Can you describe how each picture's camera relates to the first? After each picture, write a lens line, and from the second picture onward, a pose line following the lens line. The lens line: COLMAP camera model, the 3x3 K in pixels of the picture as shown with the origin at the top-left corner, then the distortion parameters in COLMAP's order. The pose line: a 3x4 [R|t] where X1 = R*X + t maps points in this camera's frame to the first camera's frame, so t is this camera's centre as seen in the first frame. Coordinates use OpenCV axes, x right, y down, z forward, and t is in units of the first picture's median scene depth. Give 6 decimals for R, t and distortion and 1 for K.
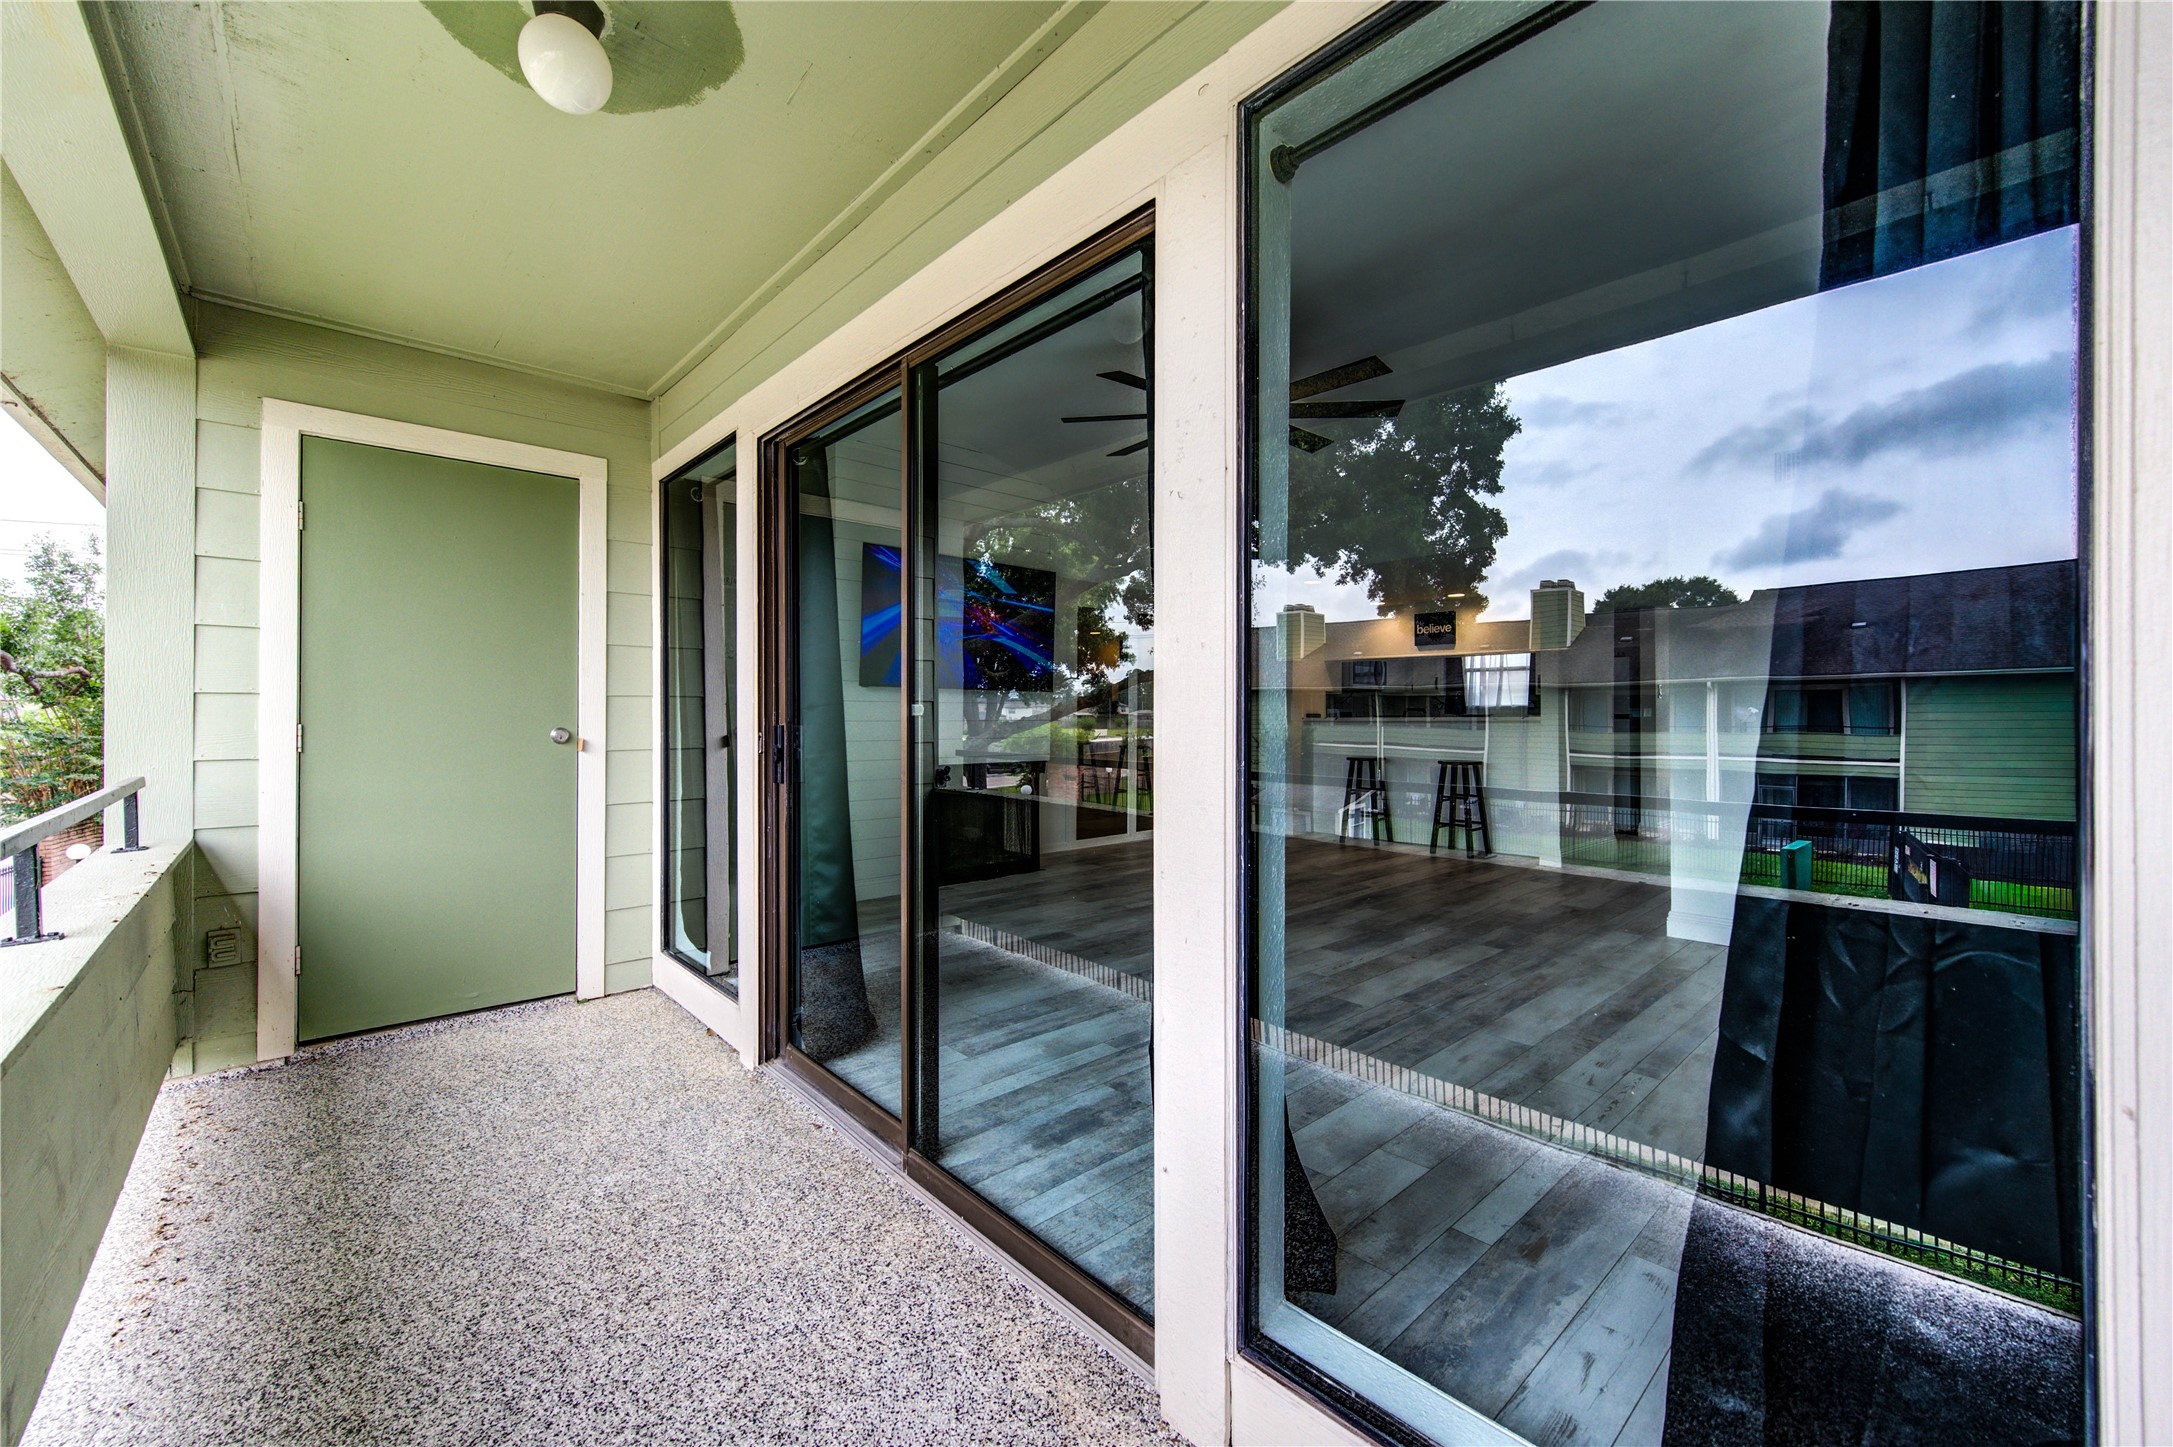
lens RADIAL K [[859.0, 0, 1092.6], [0, 859.0, 723.2], [0, 0, 1]] dist [0.000426, -0.000272]
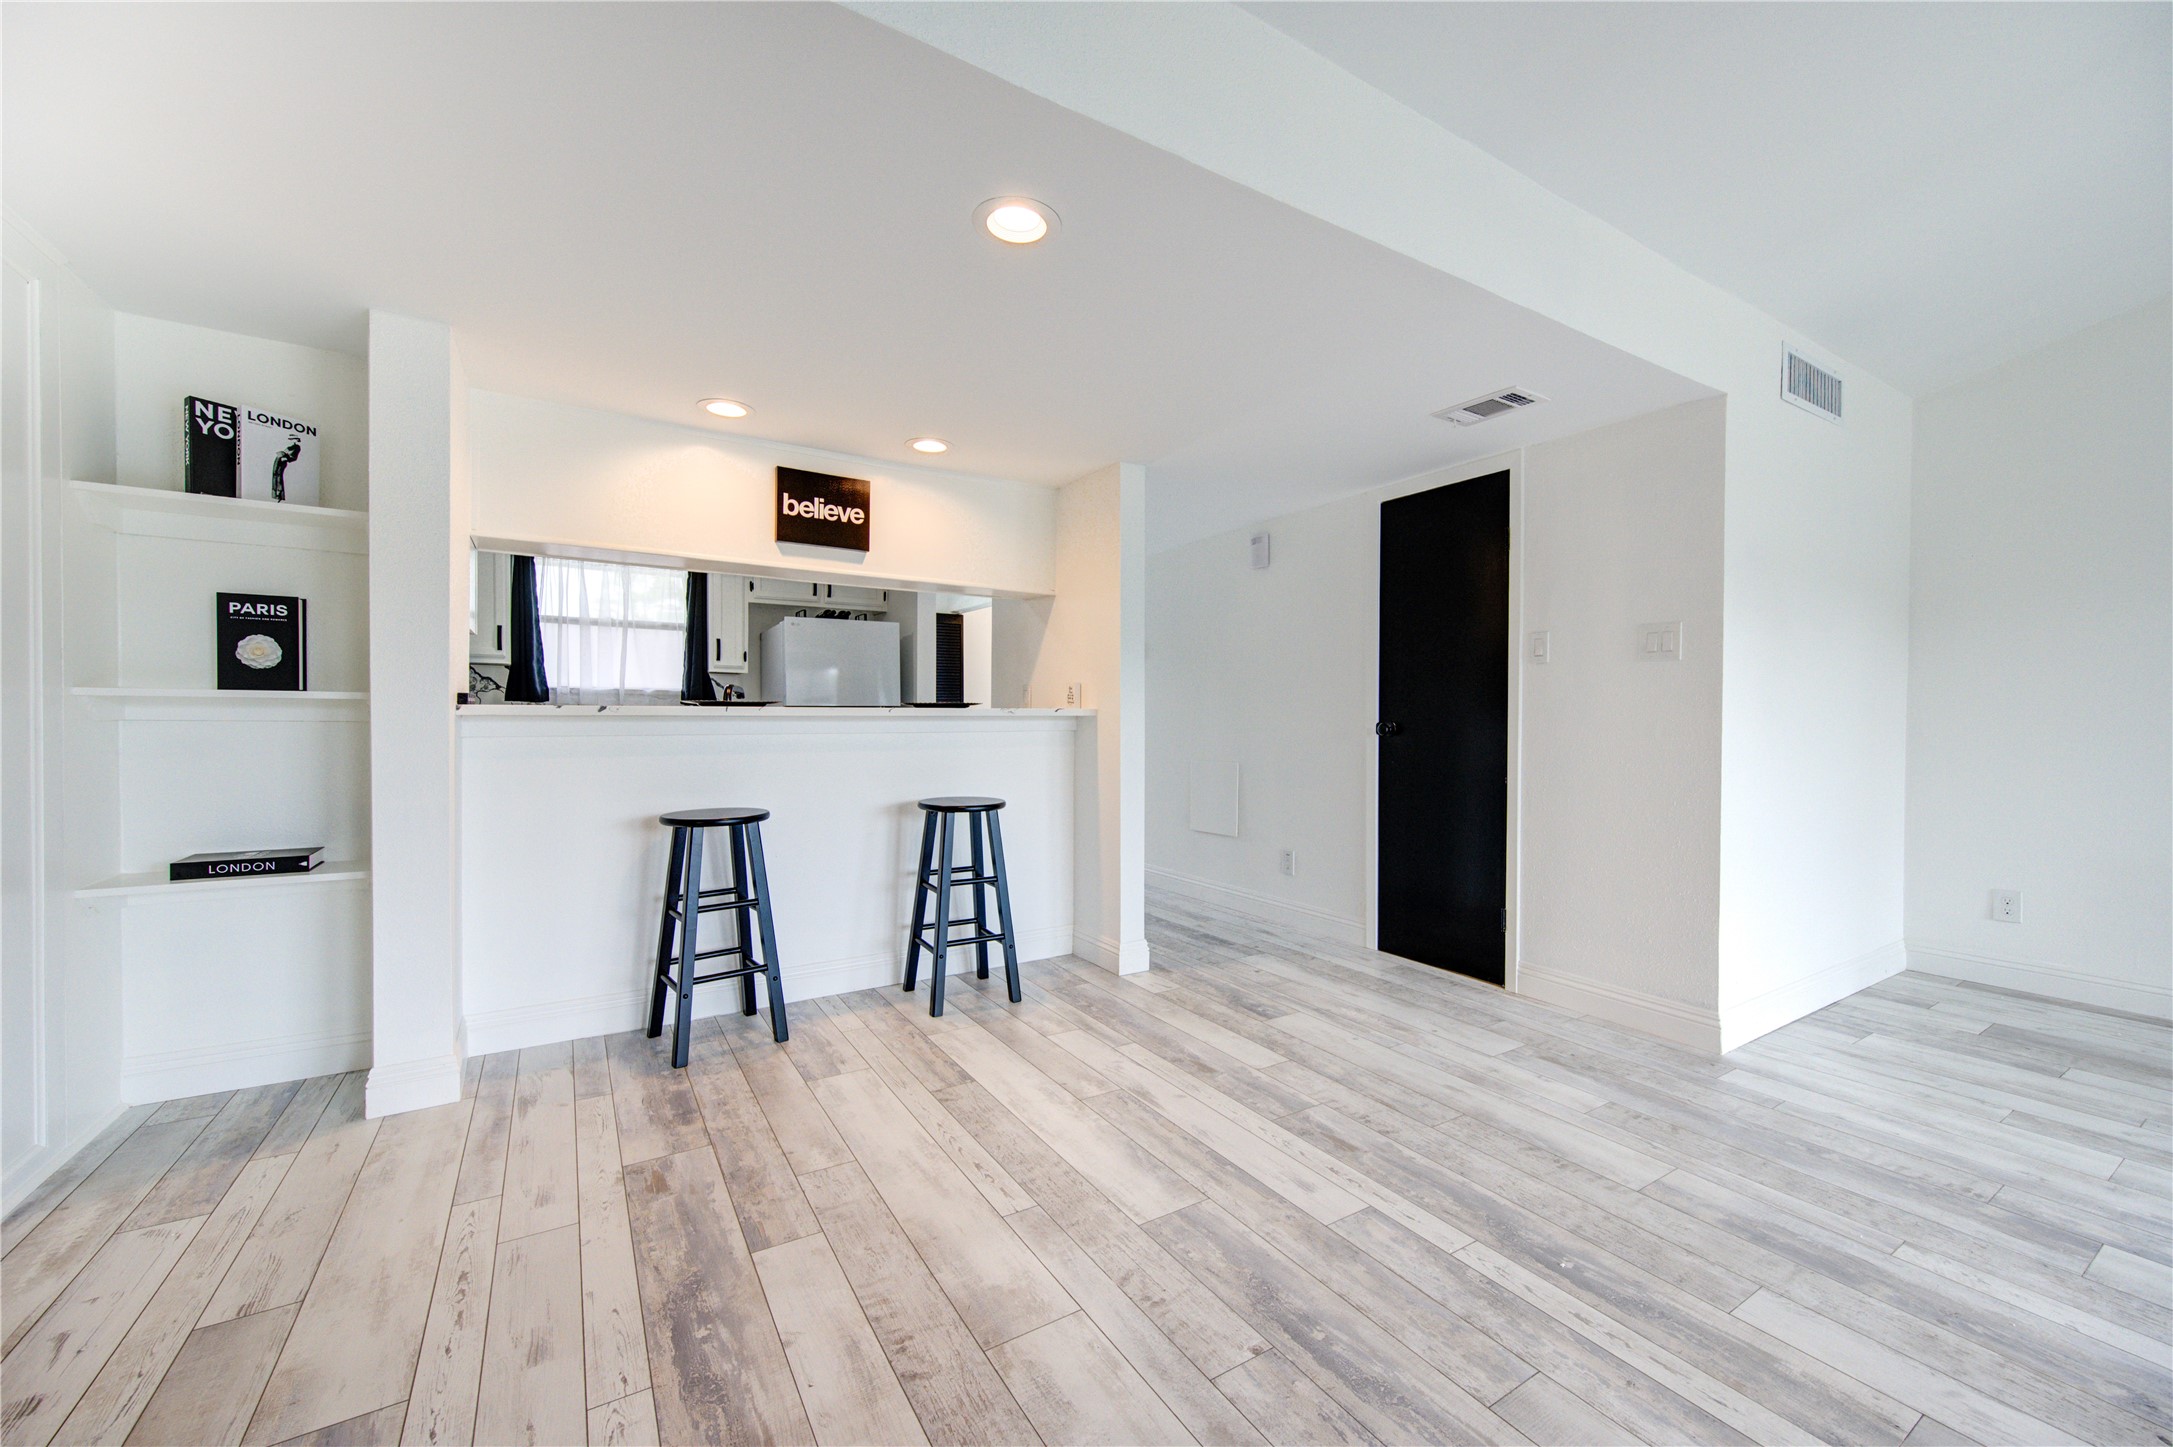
lens RADIAL K [[847.6, 0, 1090.3], [0, 847.6, 724.8], [0, 0, 1]] dist [0.000401, -0.000165]
pose [[0.178559, -0.009575, 0.983883, -0.027788], [0.003547, 0.999952, 0.009088, -0.001619], [-0.983923, 0.001867, 0.178584, 1.519621]]
